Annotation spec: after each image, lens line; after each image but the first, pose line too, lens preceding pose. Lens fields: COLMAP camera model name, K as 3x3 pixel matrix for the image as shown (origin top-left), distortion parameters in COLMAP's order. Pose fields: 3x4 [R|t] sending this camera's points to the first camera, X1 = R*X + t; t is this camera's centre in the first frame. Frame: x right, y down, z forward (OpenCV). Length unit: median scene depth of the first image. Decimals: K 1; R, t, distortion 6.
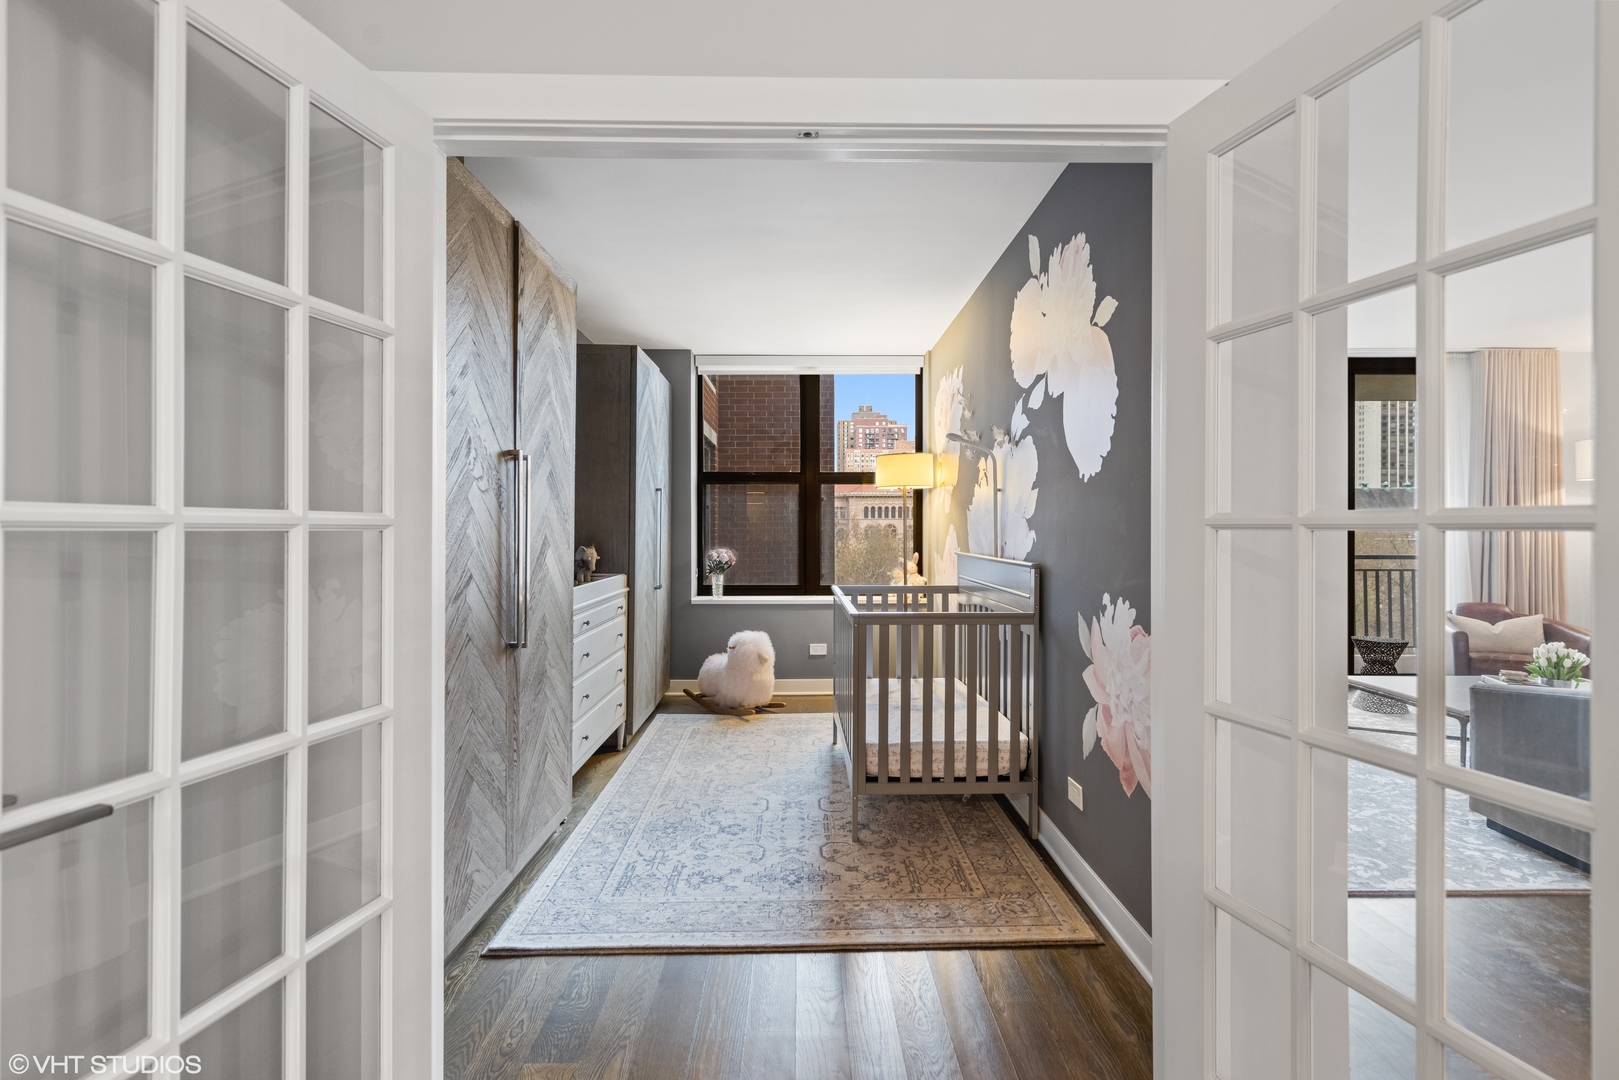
lens RADIAL K [[752.4, 0, 835.5], [0, 752.4, 522.2], [0, 0, 1]] dist [0.000354, -0.000030]
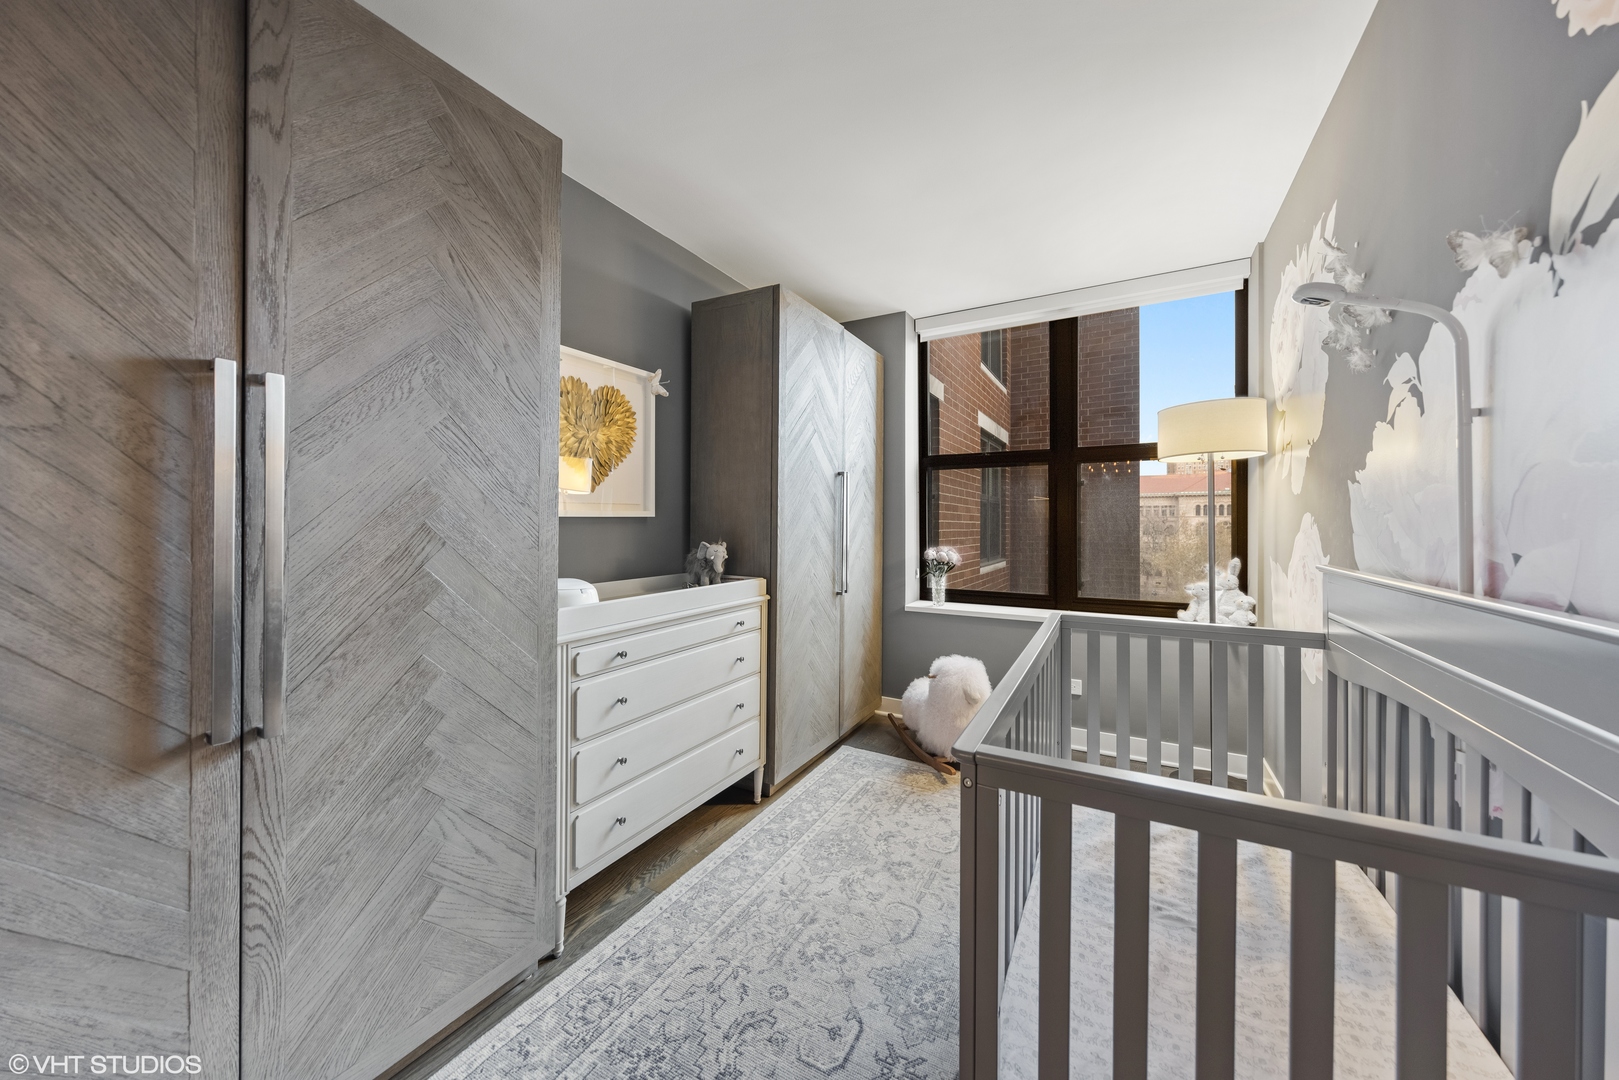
lens RADIAL K [[584.9, 0, 800.6], [0, 584.9, 521.7], [0, 0, 1]] dist [0.007136, -0.010312]
pose [[0.851251, 0.001007, -0.524758, 0.056169], [0.001581, 0.999989, 0.004483, 0.006145], [0.524757, -0.004646, 0.851240, 0.394595]]
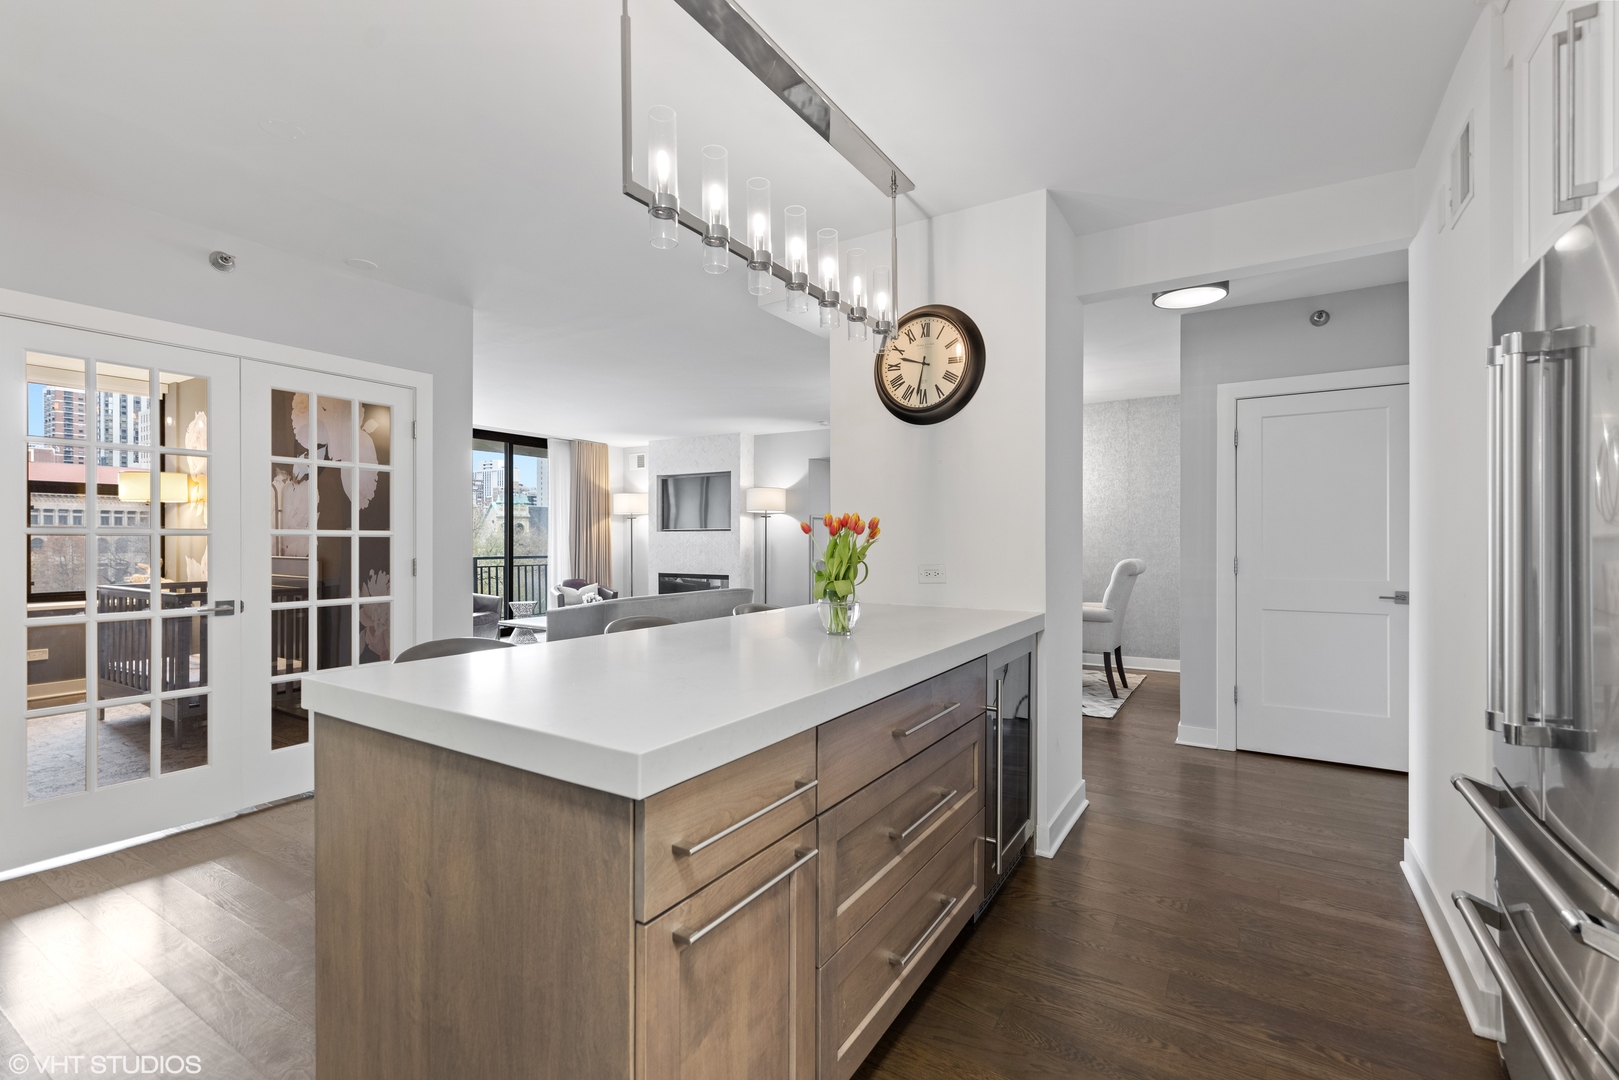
lens RADIAL K [[698.3, 0, 809.5], [0, 698.3, 540.0], [0, 0, 1]] dist [-0.000812, -0.000092]
pose [[0.558536, 0.000621, 0.829480, -0.235948], [-0.003130, 0.999994, 0.001359, 0.008066], [-0.829475, -0.003356, 0.558534, -0.435767]]
